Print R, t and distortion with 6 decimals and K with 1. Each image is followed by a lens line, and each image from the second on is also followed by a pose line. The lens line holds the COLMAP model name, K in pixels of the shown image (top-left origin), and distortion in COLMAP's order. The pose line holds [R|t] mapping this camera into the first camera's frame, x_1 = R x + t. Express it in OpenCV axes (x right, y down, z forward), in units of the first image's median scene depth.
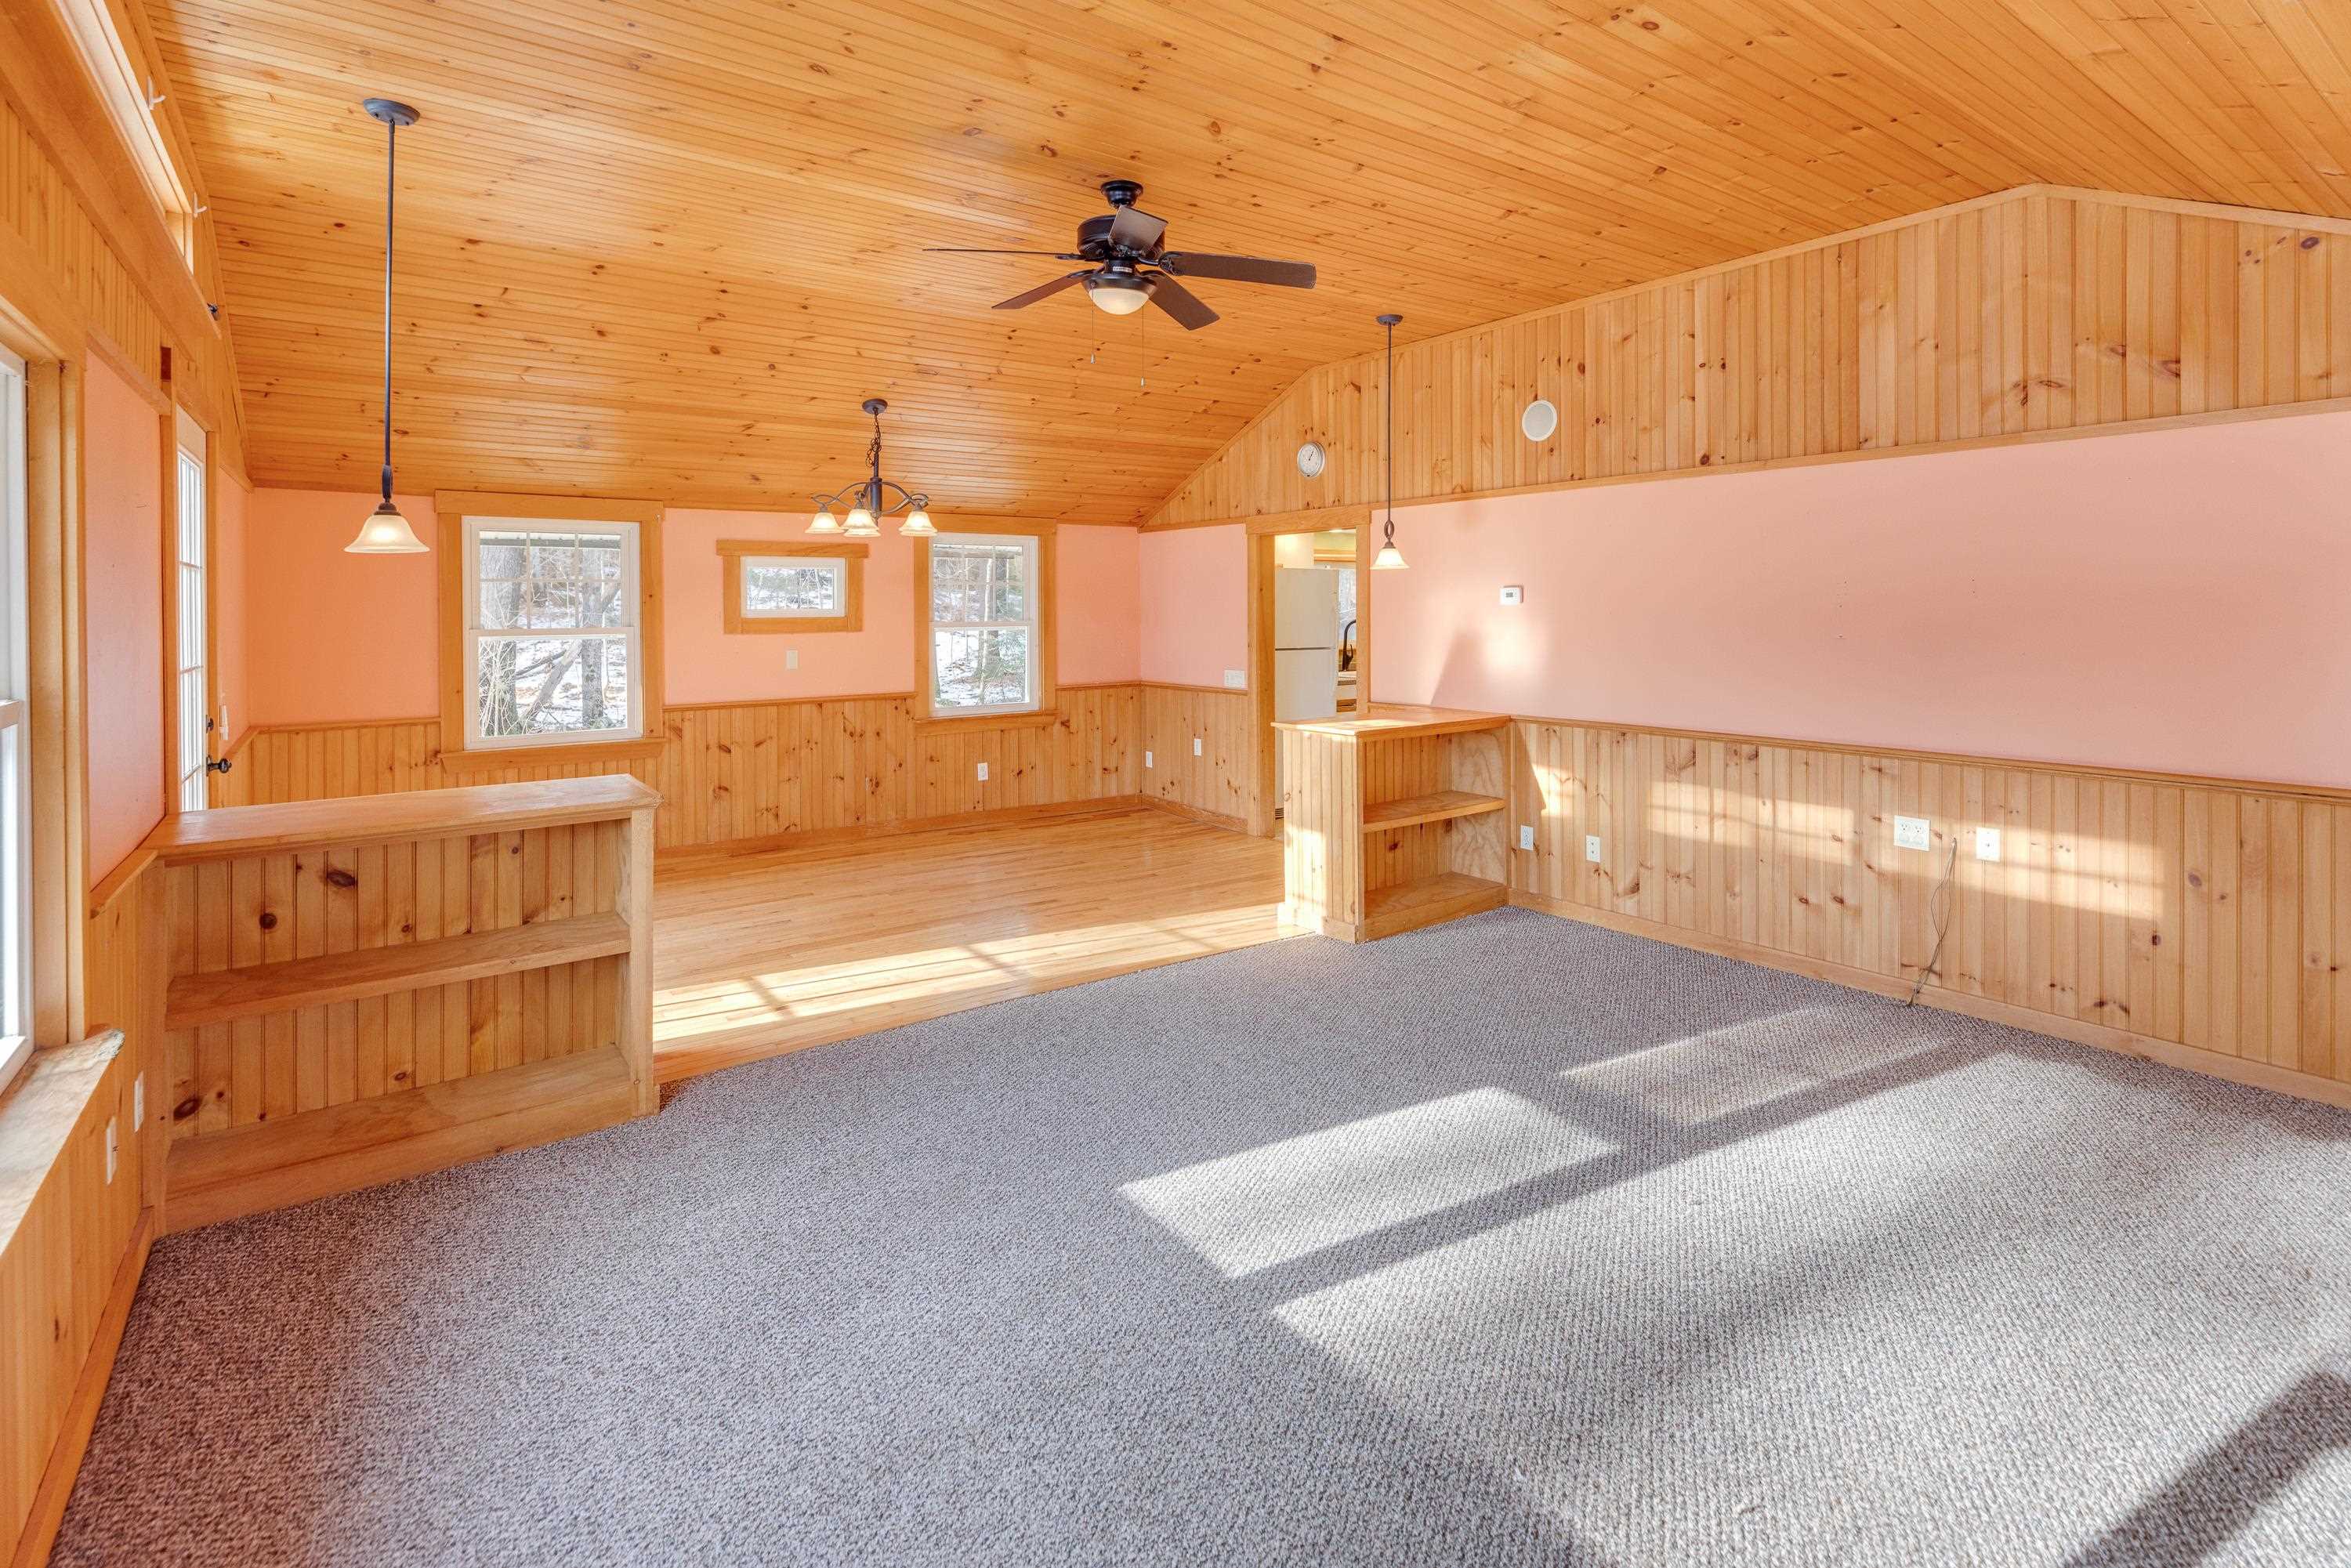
lens RADIAL K [[1105.8, 0, 1195.2], [0, 1105.8, 611.5], [0, 0, 1]] dist [0.002525, 0.000021]
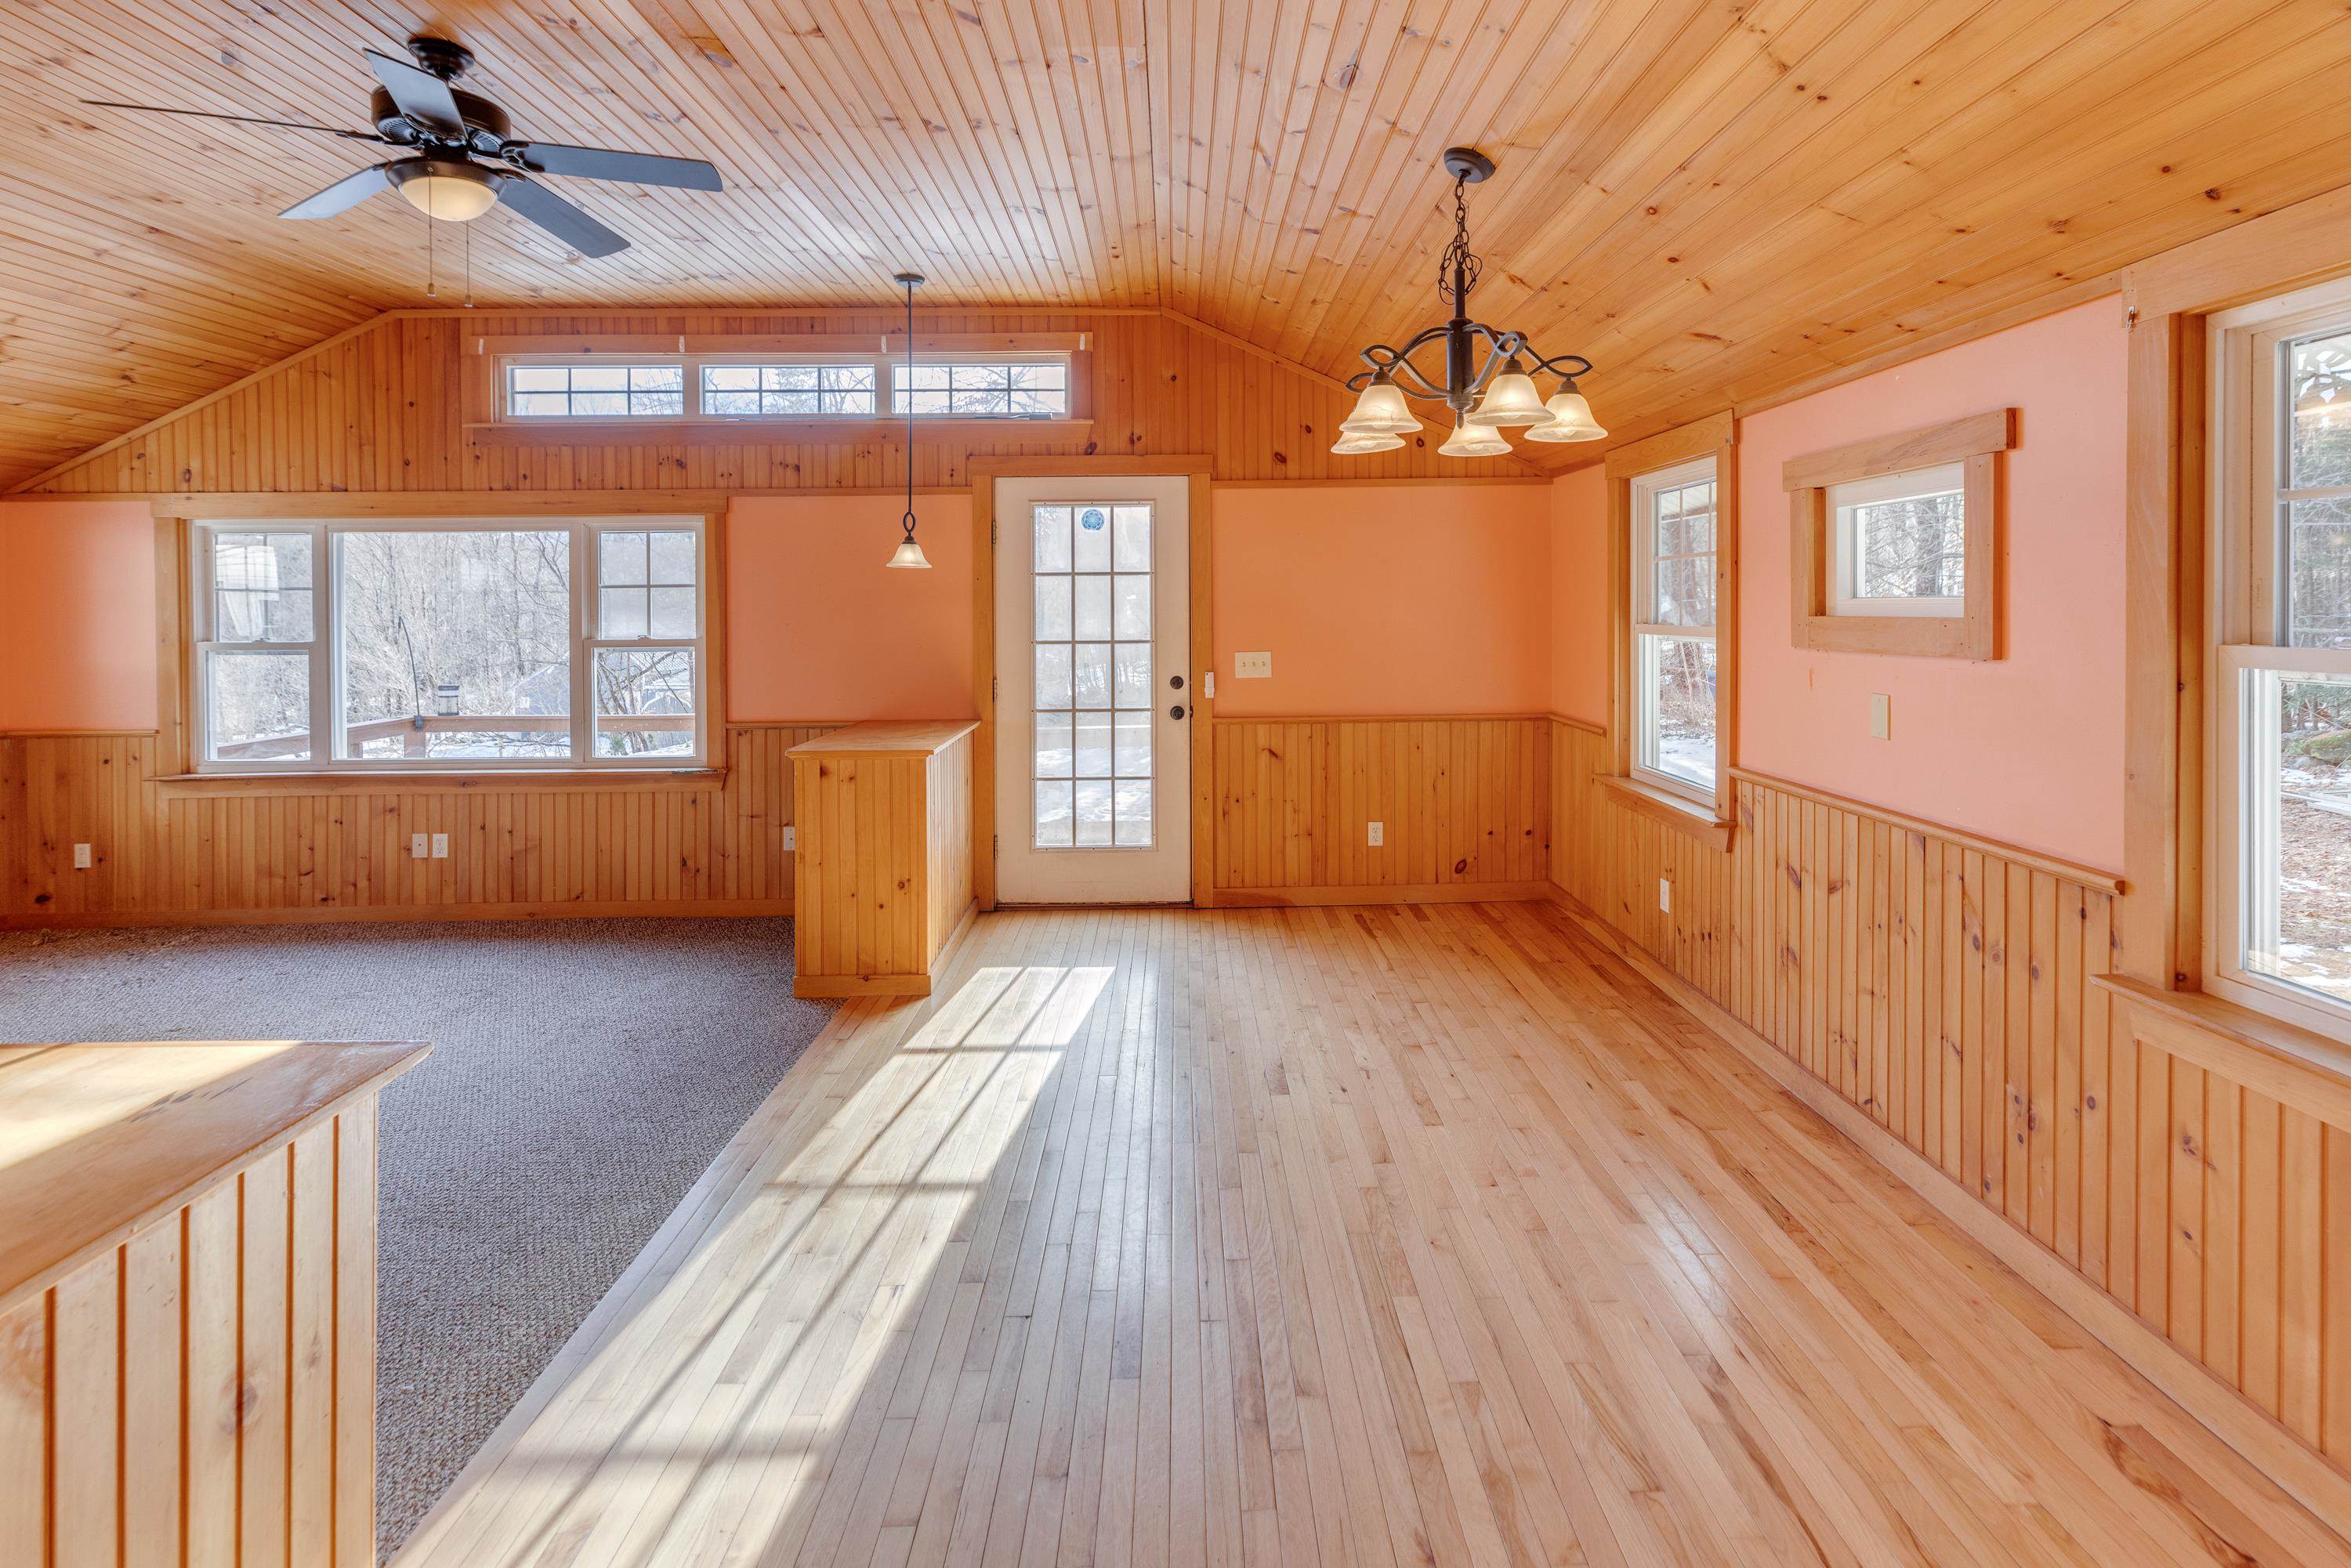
lens RADIAL K [[1105.6, 0, 1186.1], [0, 1105.6, 618.2], [0, 0, 1]] dist [0.001590, -0.000686]
pose [[-0.586493, 0.020164, -0.809703, 0.199568], [0.008449, 0.999788, 0.018778, -0.005738], [0.809910, 0.004172, -0.586539, 1.485449]]
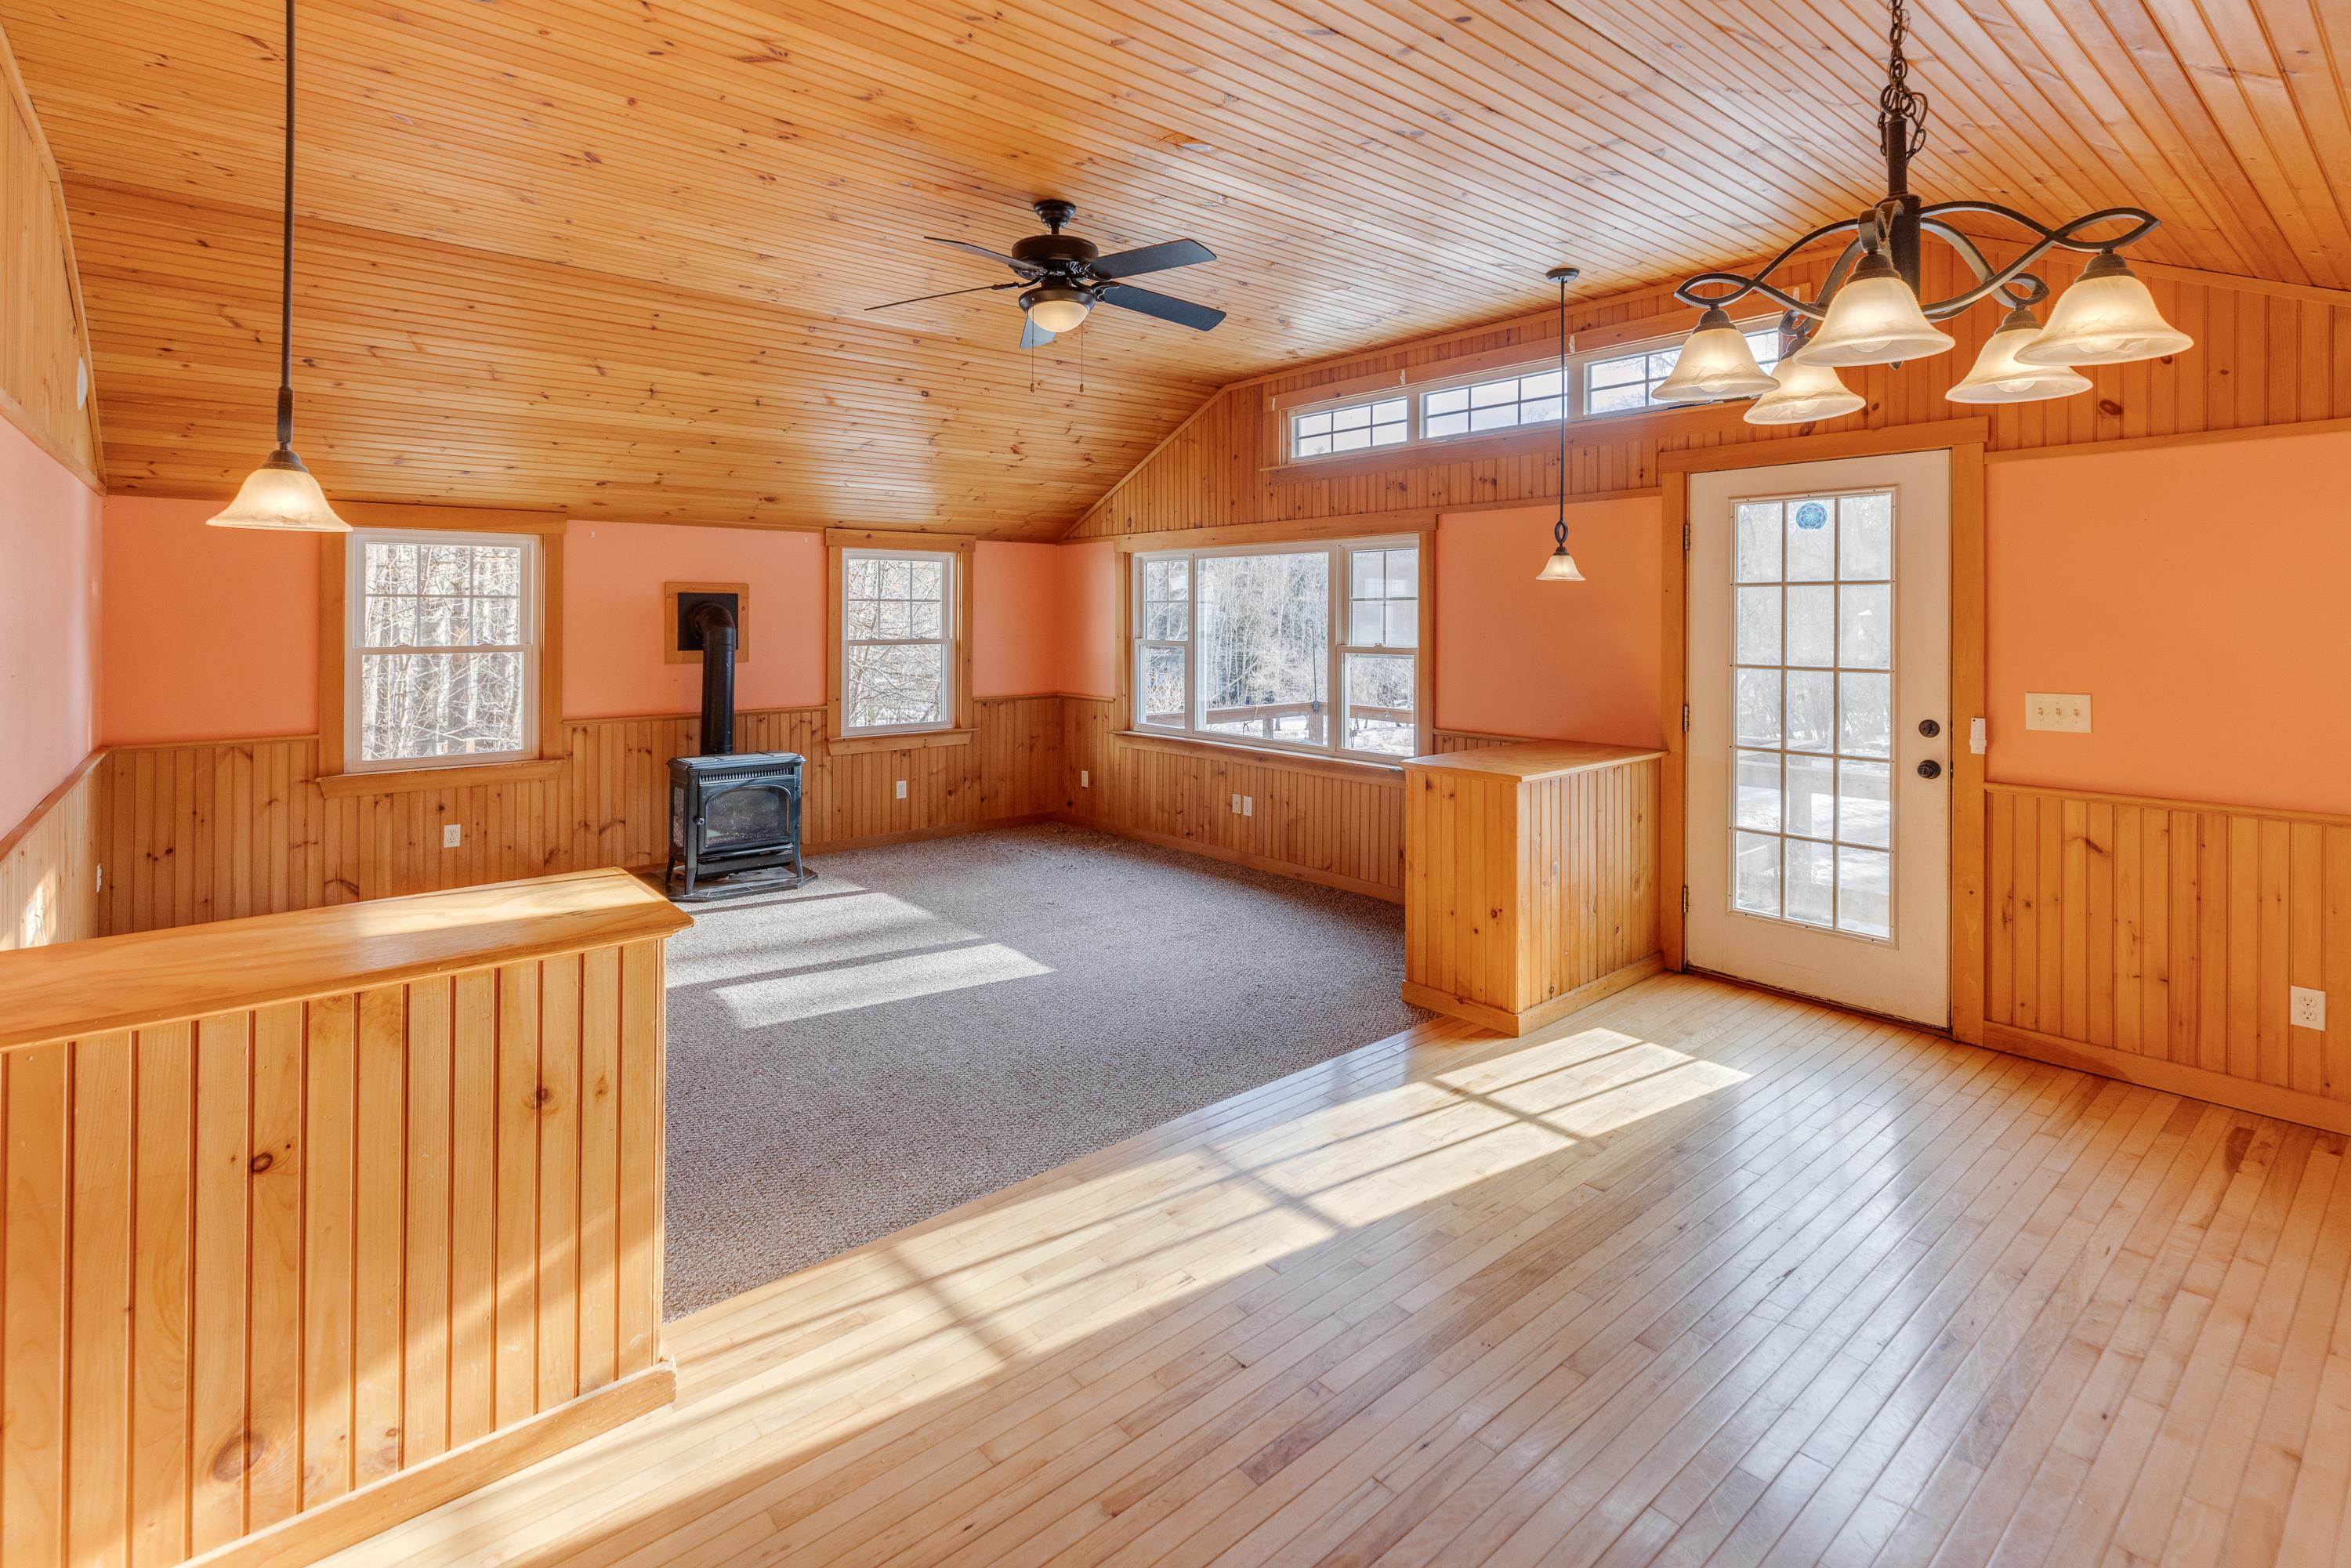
lens RADIAL K [[1105.8, 0, 1195.2], [0, 1105.8, 611.5], [0, 0, 1]] dist [0.002525, 0.000021]
pose [[-0.997325, 0.006160, -0.072834, -0.097359], [0.005868, 0.999974, 0.004232, -0.014720], [0.072858, 0.003794, -0.997335, 1.615607]]
